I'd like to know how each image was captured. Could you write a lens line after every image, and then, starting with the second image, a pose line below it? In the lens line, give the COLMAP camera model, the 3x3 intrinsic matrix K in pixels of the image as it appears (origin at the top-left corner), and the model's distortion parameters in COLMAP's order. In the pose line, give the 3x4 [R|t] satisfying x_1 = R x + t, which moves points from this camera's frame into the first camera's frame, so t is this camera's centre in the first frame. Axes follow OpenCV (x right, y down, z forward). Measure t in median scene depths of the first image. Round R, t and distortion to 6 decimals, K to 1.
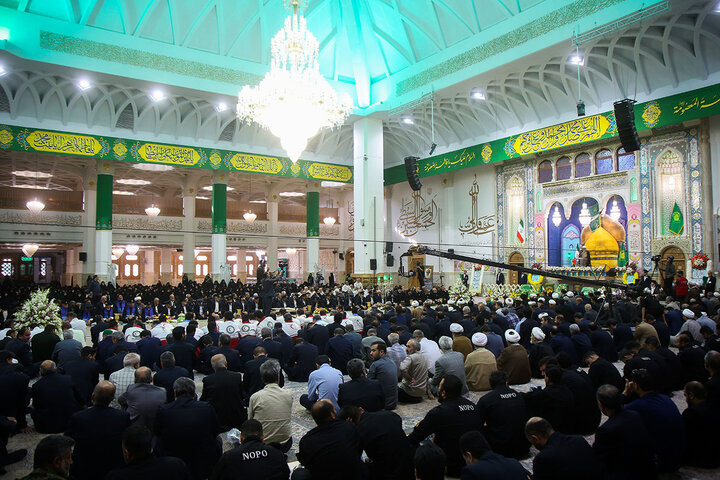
lens RADIAL K [[554.9, 0, 360.0], [0, 554.9, 240.0], [0, 0, 1]] dist [-0.006066, -0.001878]
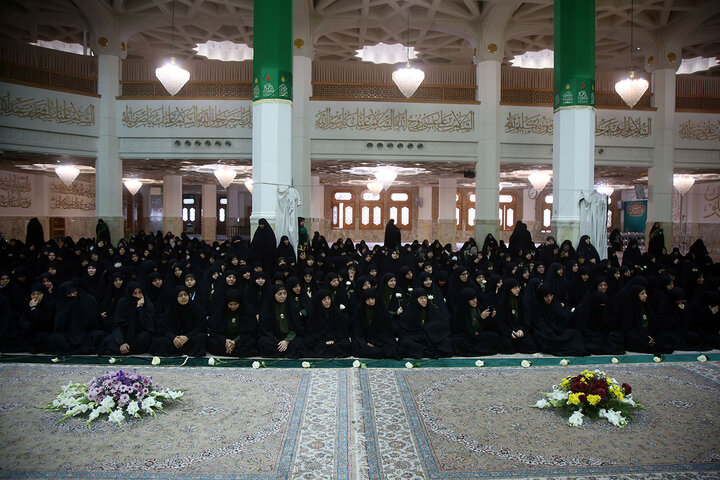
lens RADIAL K [[491.8, 0, 360.0], [0, 491.8, 240.0], [0, 0, 1]] dist [-0.052439, -0.000593]
pose [[0.858168, 0.028547, -0.512574, -0.212025], [0.018908, 0.996018, 0.087127, 0.043039], [0.513020, -0.084461, 0.854211, 0.660830]]
